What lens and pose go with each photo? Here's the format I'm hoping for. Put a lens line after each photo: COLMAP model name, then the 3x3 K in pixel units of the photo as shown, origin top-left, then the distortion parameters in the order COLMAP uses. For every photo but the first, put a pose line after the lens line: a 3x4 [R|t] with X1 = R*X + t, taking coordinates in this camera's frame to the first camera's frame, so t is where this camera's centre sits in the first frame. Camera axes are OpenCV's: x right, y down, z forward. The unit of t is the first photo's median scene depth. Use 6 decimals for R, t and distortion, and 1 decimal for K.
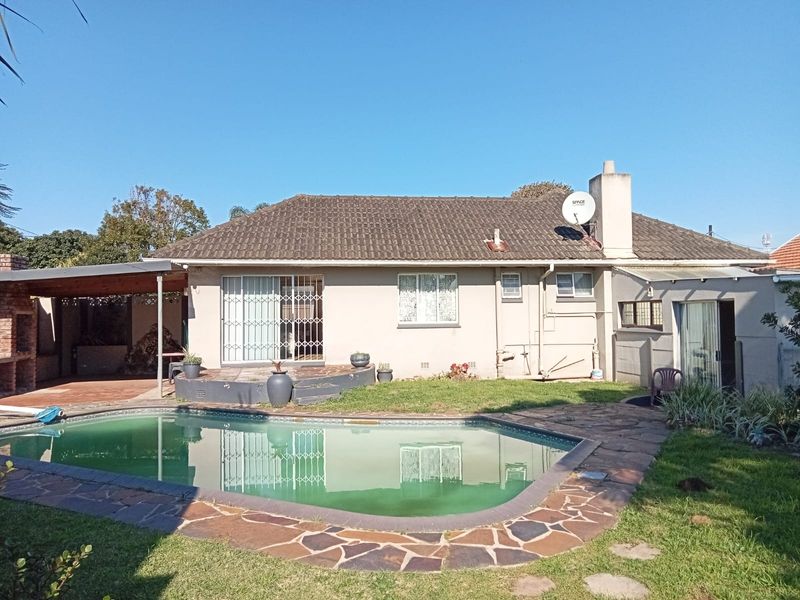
lens RADIAL K [[595.2, 0, 405.5], [0, 595.2, 297.8], [0, 0, 1]] dist [0.019445, -0.006903]
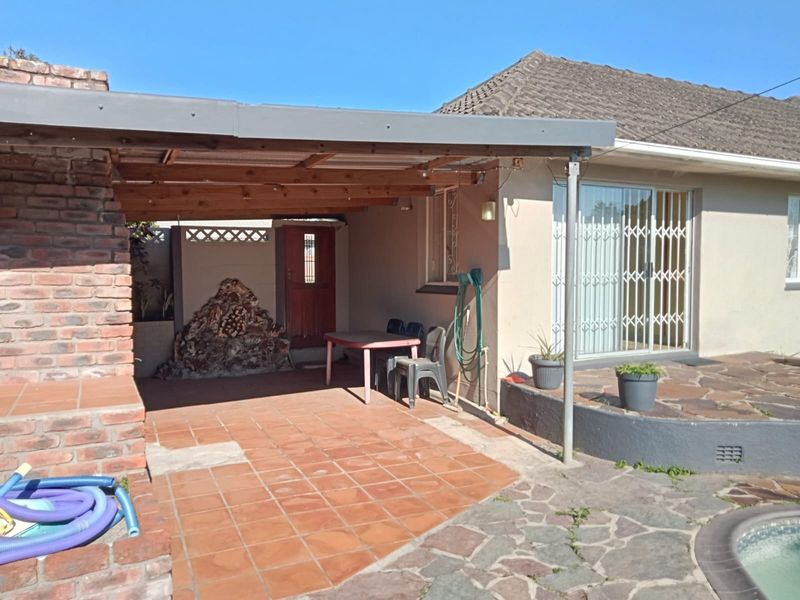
lens RADIAL K [[595.2, 0, 405.5], [0, 595.2, 297.8], [0, 0, 1]] dist [0.019445, -0.006903]
pose [[0.953645, -0.005609, 0.300883, -0.553981], [-0.016991, 0.997228, 0.072445, 0.023548], [-0.300455, -0.074199, 0.950906, 0.572001]]
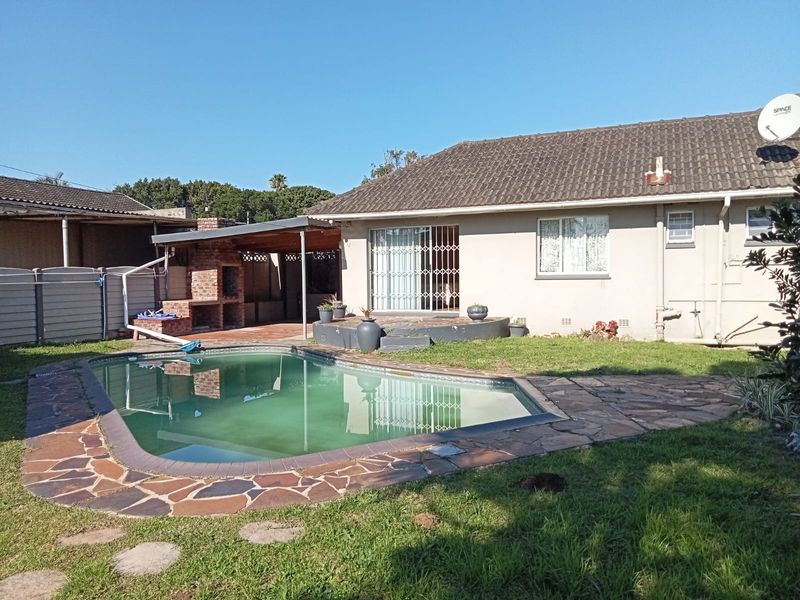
lens RADIAL K [[595.2, 0, 405.5], [0, 595.2, 297.8], [0, 0, 1]] dist [0.019445, -0.006903]
pose [[0.861624, 0.019844, -0.507159, 0.282500], [0.018556, 0.997336, 0.070548, 0.011482], [0.507208, -0.070196, 0.858960, 0.116892]]
